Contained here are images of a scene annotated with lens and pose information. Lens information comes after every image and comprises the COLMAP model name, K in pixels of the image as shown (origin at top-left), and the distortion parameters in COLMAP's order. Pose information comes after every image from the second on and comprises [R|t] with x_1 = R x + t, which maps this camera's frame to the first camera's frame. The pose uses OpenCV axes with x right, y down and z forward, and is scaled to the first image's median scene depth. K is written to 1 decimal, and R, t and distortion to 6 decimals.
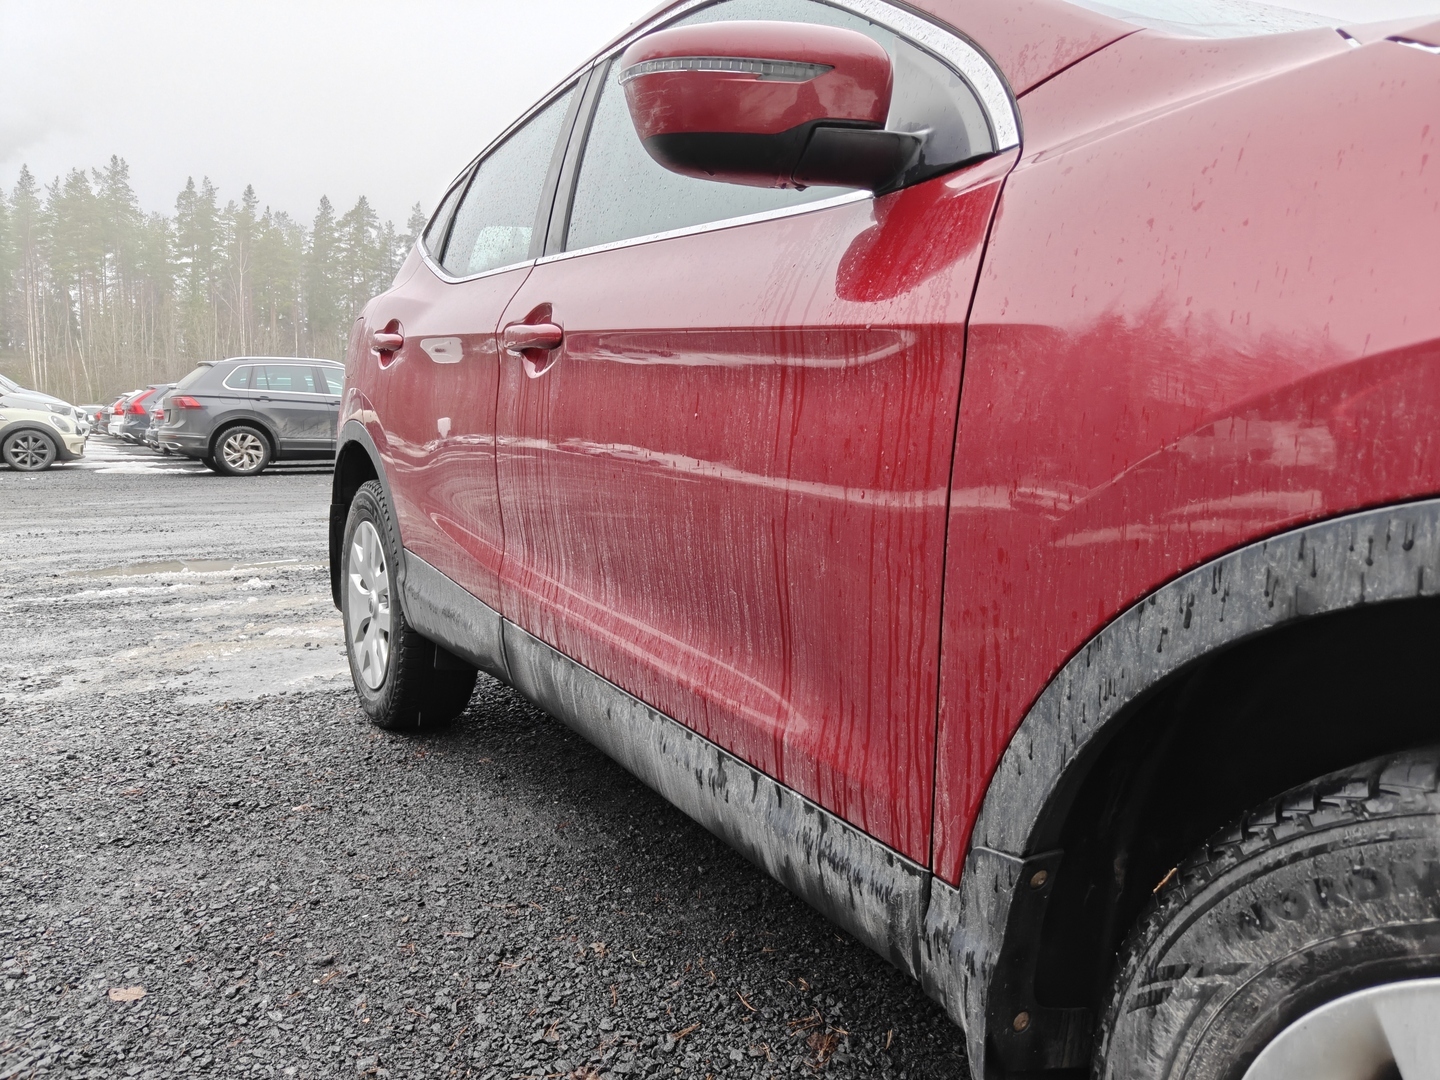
lens RADIAL K [[1016.8, 0, 724.5], [0, 1016.8, 534.8], [0, 0, 1]] dist [0.008399, -0.000199]
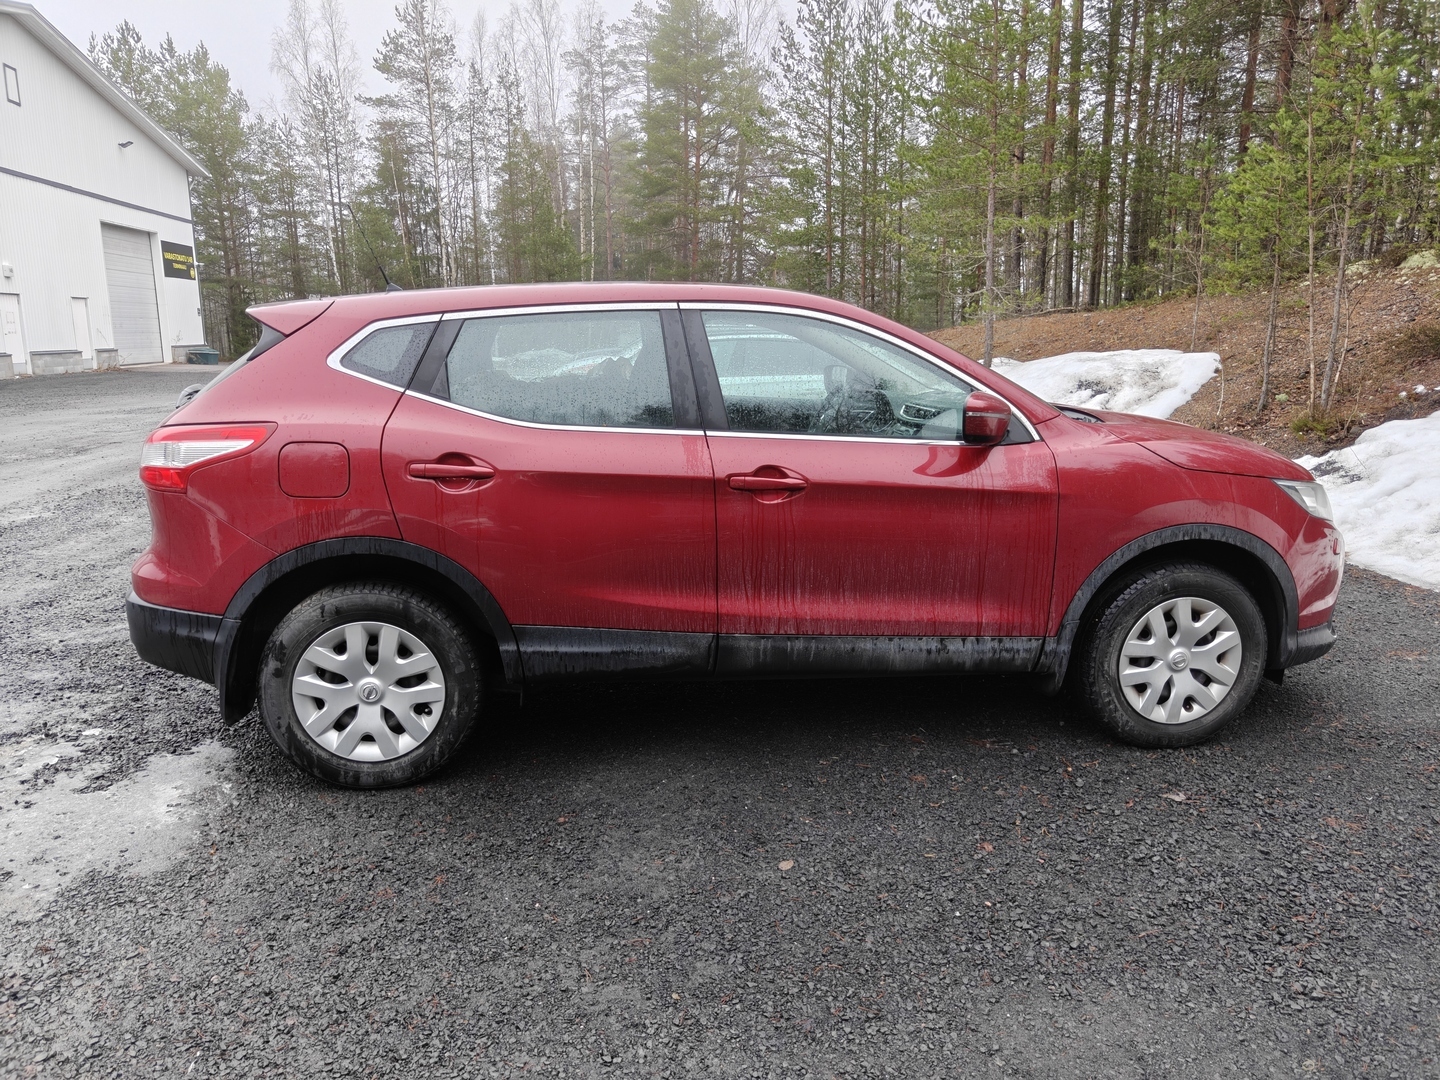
lens RADIAL K [[987.7, 0, 720.0], [0, 987.7, 540.0], [0, 0, 1]] dist [0.007443, 0.002386]
pose [[0.430471, -0.192241, 0.881895, -1.077219], [0.103807, 0.981117, 0.163200, -0.229489], [-0.896615, 0.021294, 0.442298, 0.143747]]
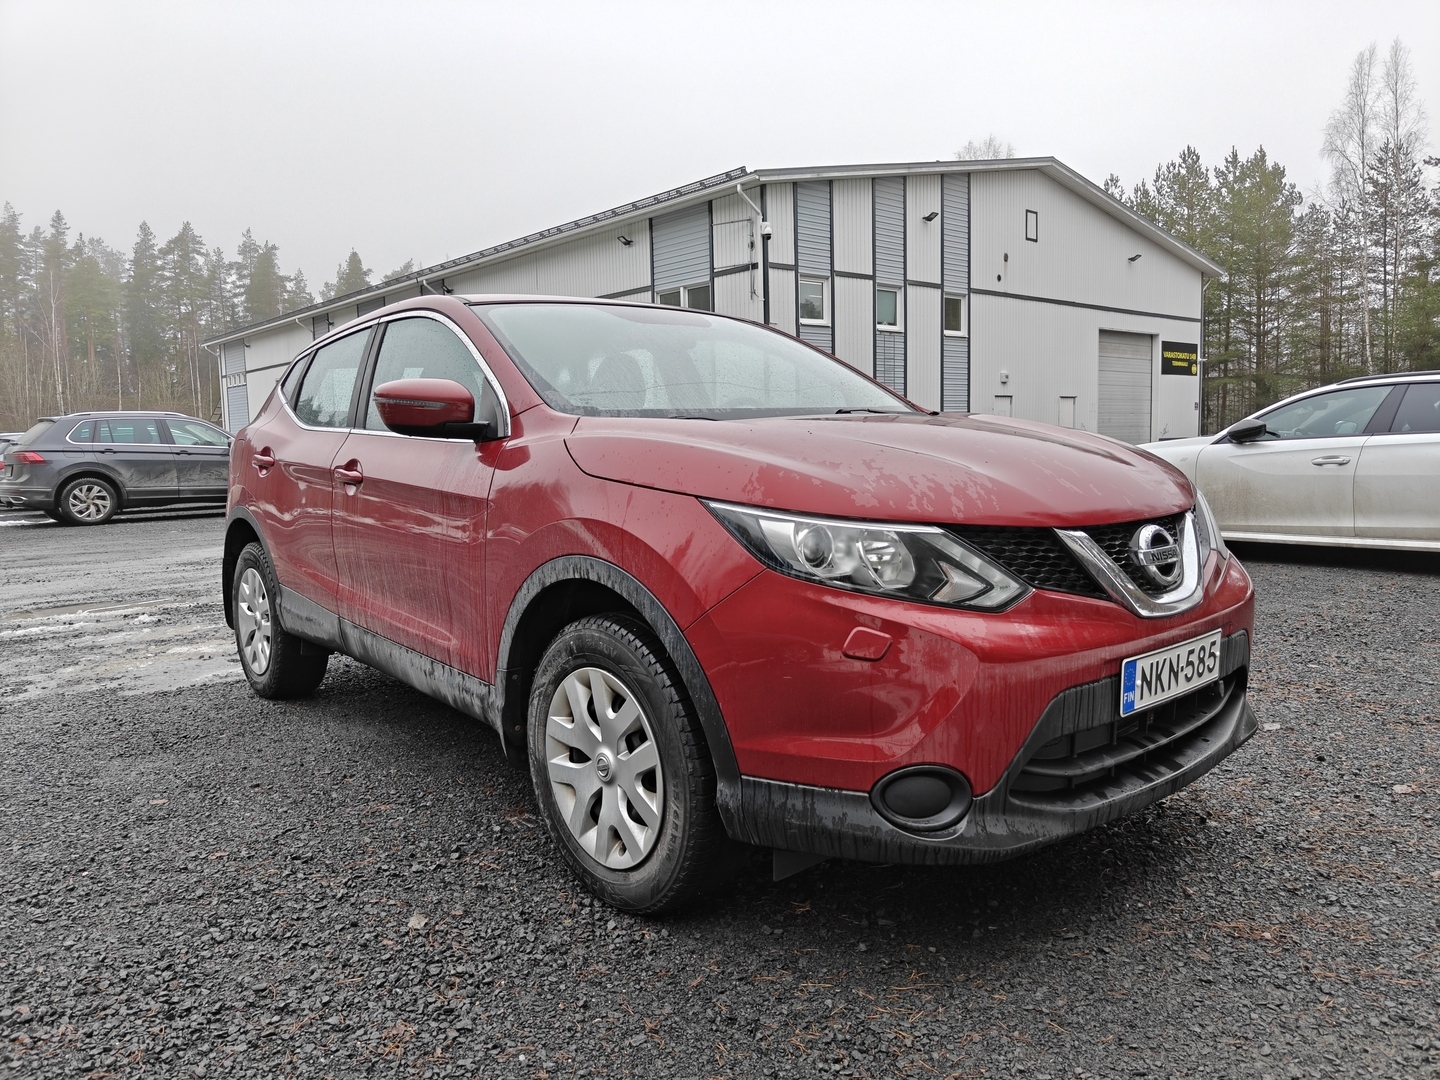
lens RADIAL K [[987.7, 0, 720.0], [0, 987.7, 540.0], [0, 0, 1]] dist [0.007443, 0.002386]
pose [[0.989090, -0.043685, 0.140688, 0.148790], [0.045751, 0.998887, -0.011488, -0.006352], [-0.140030, 0.017799, 0.989987, -0.600317]]
